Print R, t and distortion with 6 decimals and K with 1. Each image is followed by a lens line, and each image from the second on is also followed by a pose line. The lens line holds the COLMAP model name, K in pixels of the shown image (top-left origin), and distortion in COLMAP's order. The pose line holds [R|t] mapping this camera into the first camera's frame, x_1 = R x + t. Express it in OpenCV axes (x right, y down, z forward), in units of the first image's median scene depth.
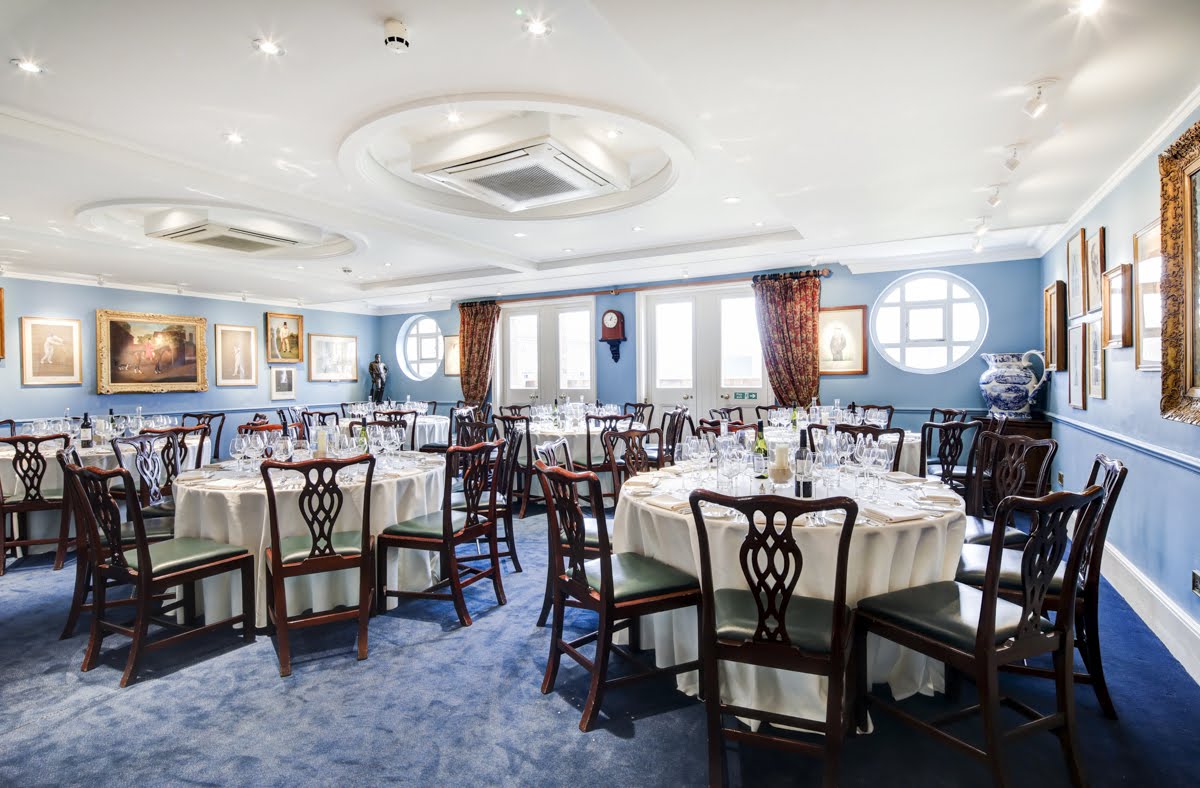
lens RADIAL K [[669.3, 0, 600.2], [0, 669.3, 392.3], [0, 0, 1]] dist [-0.004977, -0.001838]
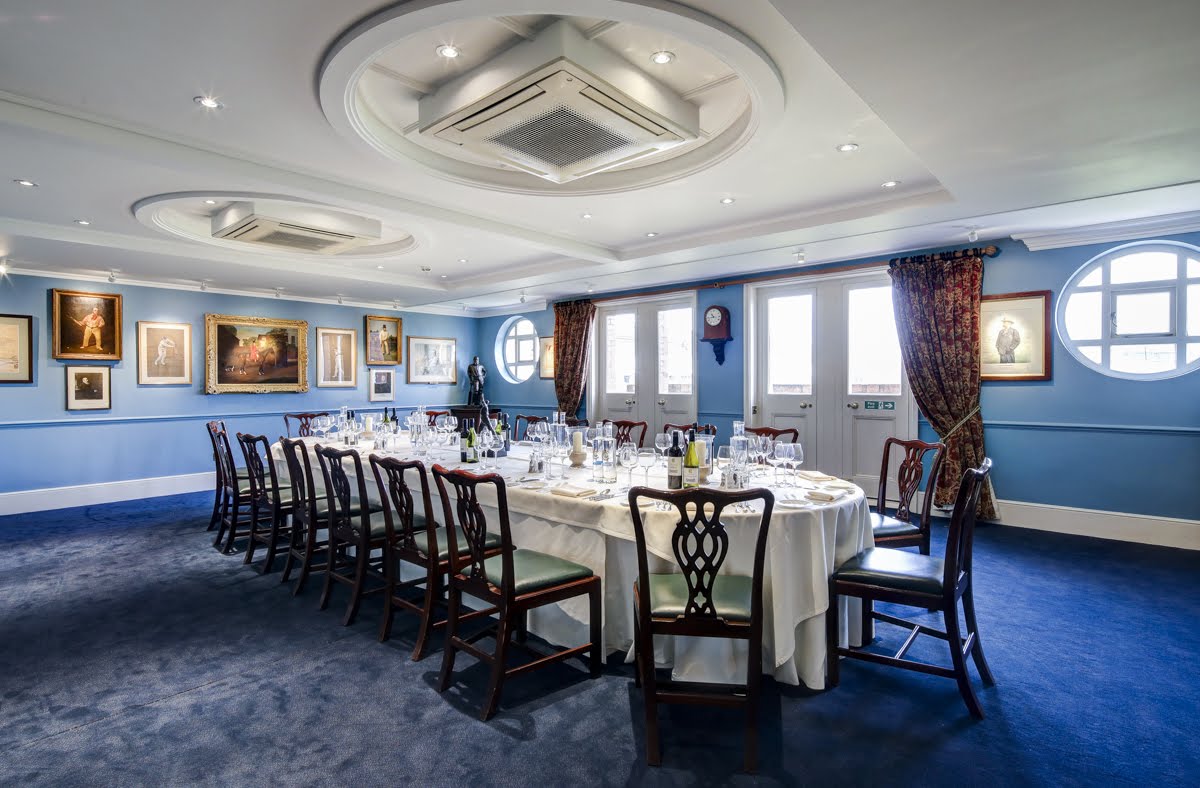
lens RADIAL K [[591.7, 0, 599.9], [0, 591.7, 389.5], [0, 0, 1]] dist [-0.002678, -0.001014]
pose [[0.964381, 0.011503, -0.264268, 0.079938], [-0.013458, 0.999894, -0.005590, -0.005879], [0.264176, 0.008948, 0.964433, 0.212124]]
